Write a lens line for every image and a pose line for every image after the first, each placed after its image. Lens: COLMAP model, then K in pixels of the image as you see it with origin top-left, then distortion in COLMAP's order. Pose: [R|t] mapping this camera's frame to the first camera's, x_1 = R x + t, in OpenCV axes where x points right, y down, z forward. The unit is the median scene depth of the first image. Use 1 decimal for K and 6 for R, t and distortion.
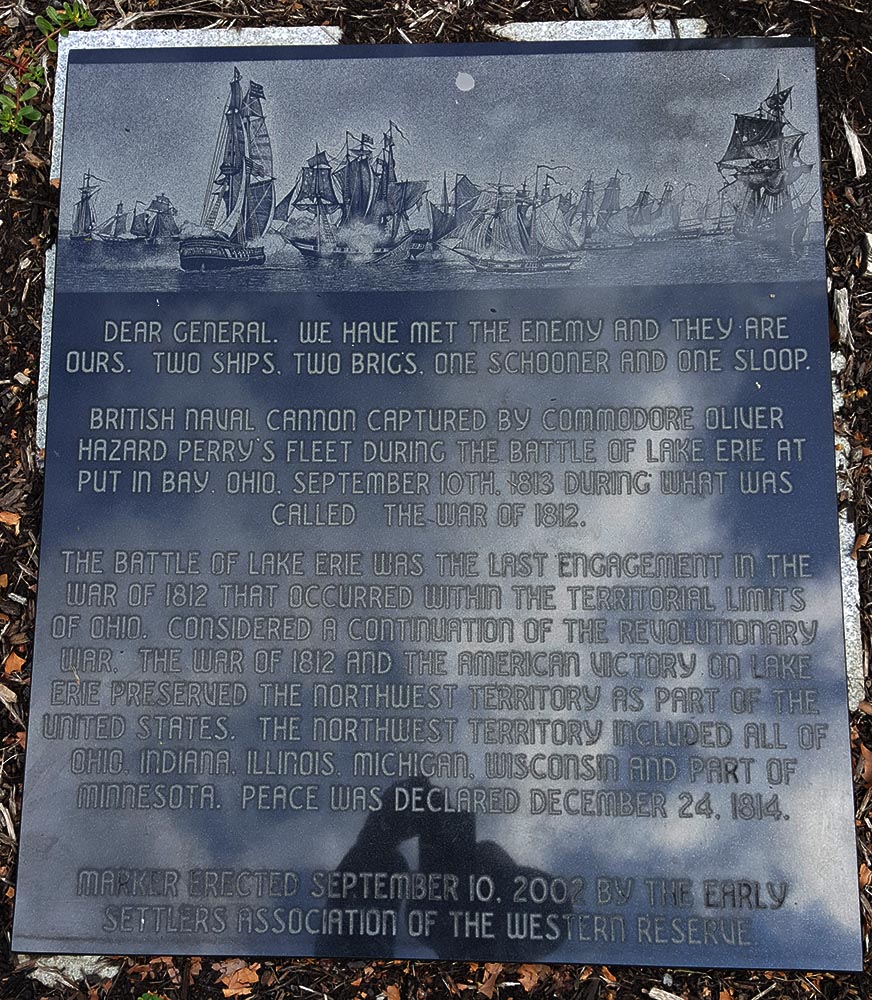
lens RADIAL K [[1301.8, 0, 435.7], [0, 1301.8, 499.9], [0, 0, 1]] dist [0.009177, 0.000000]
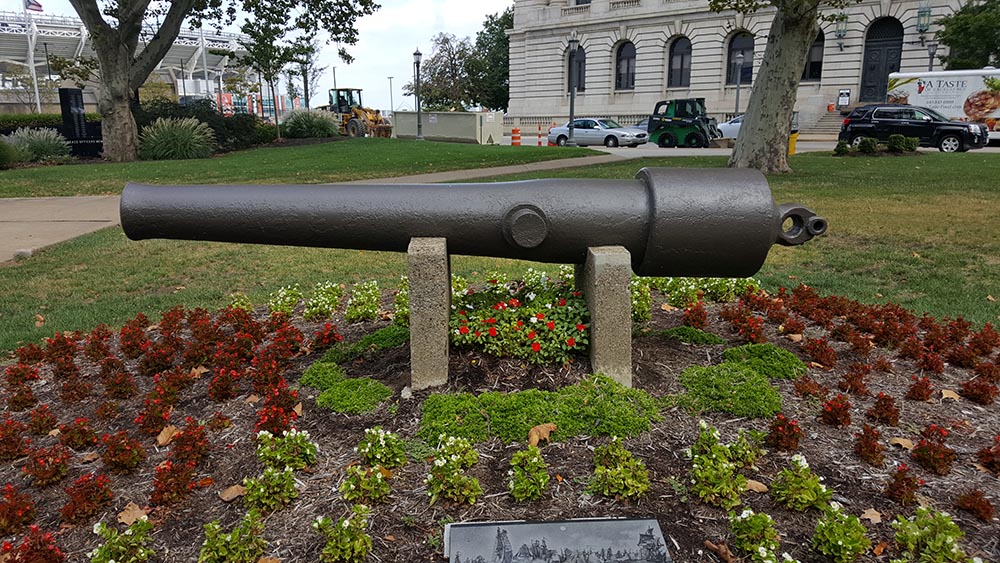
lens RADIAL K [[816.8, 0, 499.9], [0, 816.8, 281.7], [0, 0, 1]] dist [0.000534, 0.000082]
pose [[0.996480, 0.006028, 0.083613, -0.340382], [0.066969, 0.542712, -0.837245, 1.171874], [-0.050425, 0.839897, 0.540398, -0.763289]]
